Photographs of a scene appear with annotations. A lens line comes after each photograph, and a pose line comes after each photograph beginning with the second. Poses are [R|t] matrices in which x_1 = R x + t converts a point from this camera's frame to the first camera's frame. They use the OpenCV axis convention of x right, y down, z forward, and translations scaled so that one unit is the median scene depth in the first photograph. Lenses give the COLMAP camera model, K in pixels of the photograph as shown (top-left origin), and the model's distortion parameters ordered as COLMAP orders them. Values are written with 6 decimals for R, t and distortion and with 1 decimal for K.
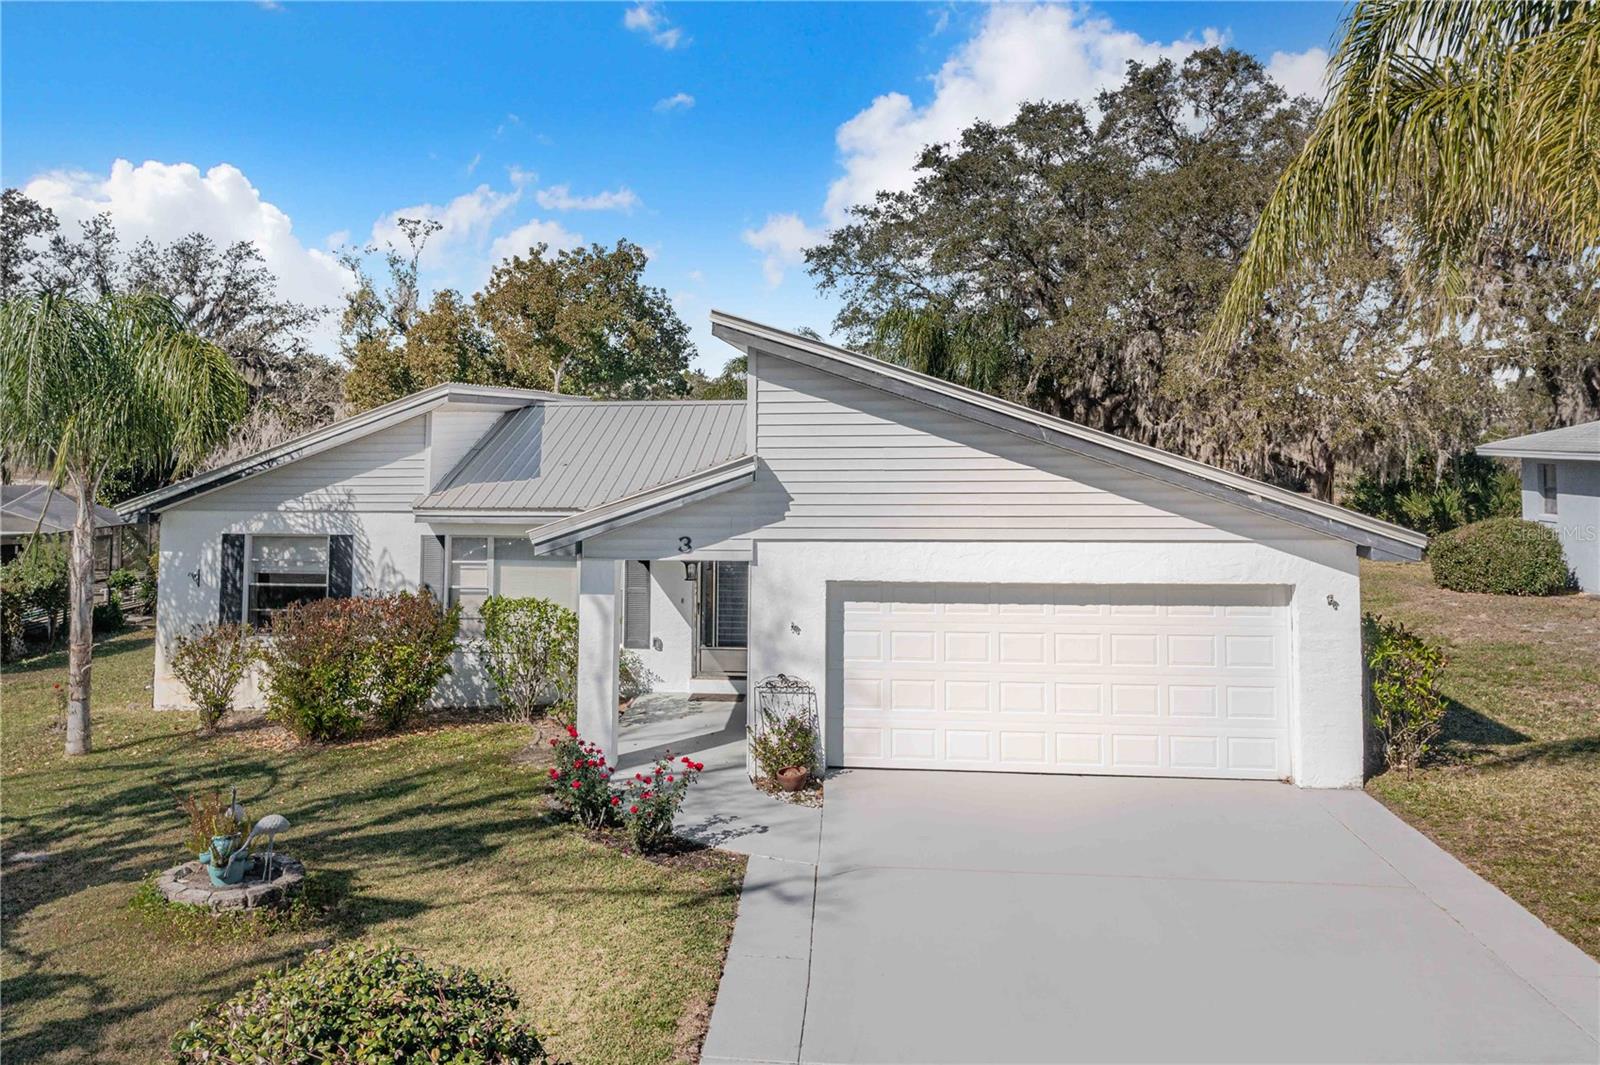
lens RADIAL K [[1284.3, 0, 681.5], [0, 1284.3, 432.5], [0, 0, 1]] dist [0.014157, -0.013352]
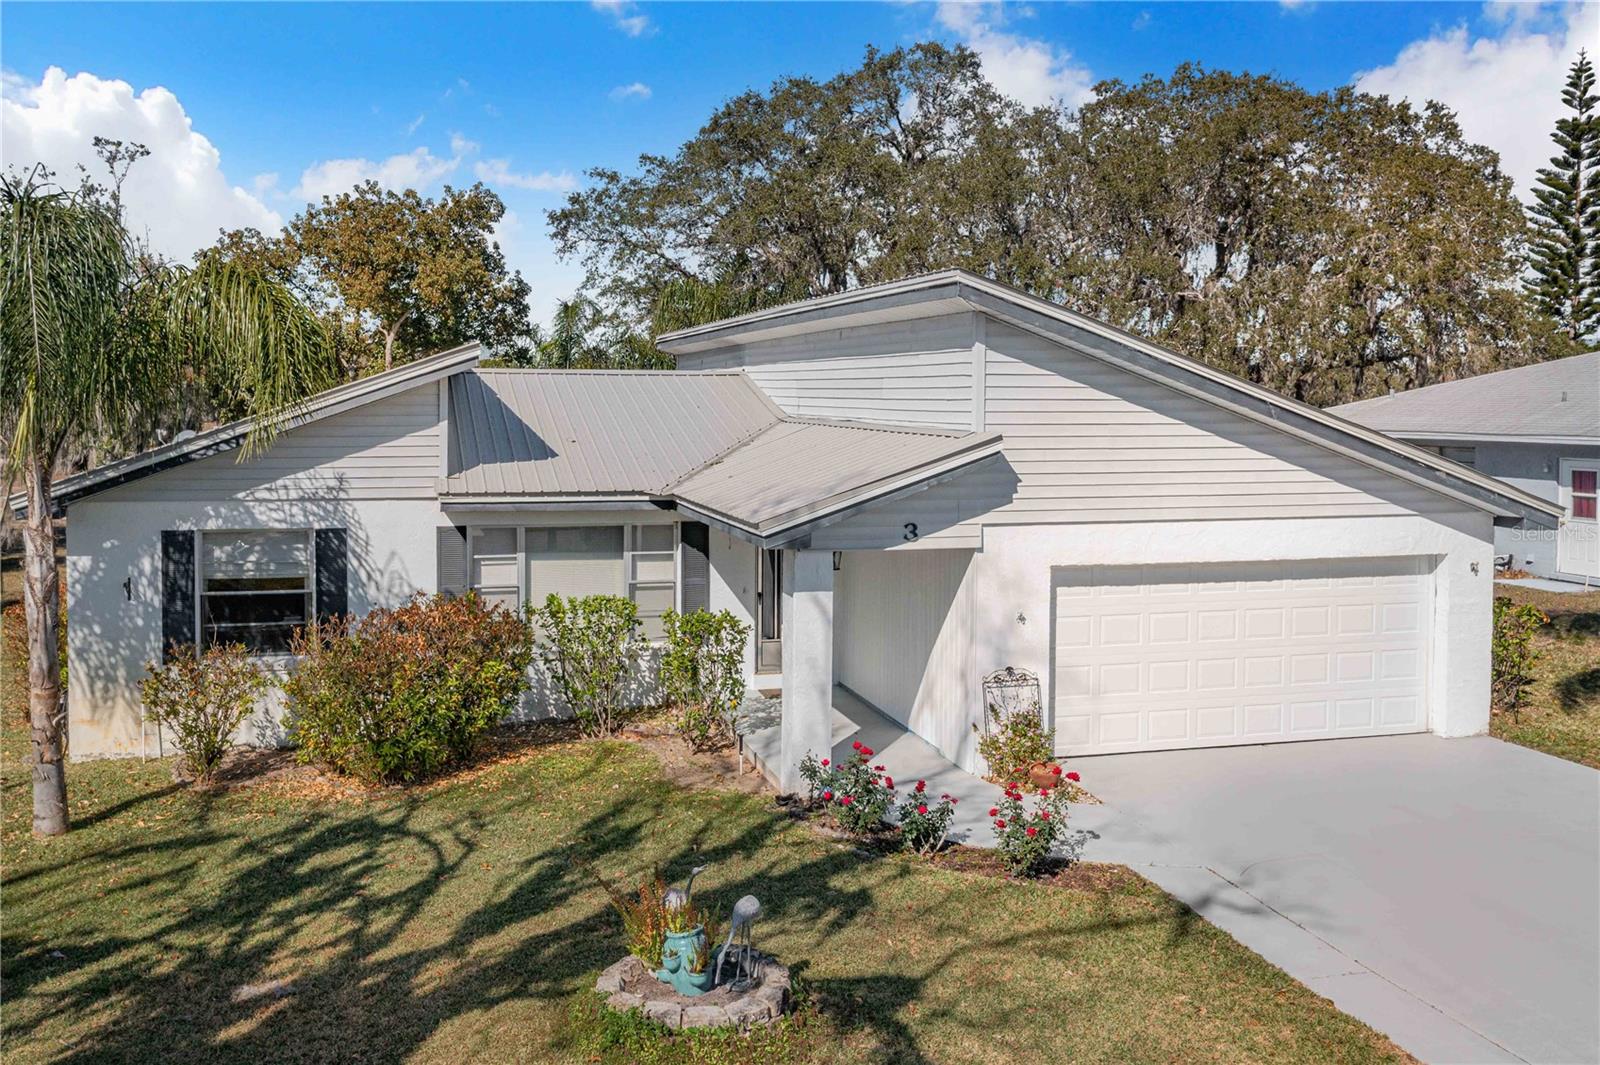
lens RADIAL K [[1284.3, 0, 732.7], [0, 1284.3, 514.7], [0, 0, 1]] dist [0.014157, -0.013352]
pose [[0.924736, -0.021296, 0.380014, -0.347824], [-0.010335, 0.996660, 0.081002, 0.002891], [-0.380470, -0.078833, 0.921427, 0.167369]]
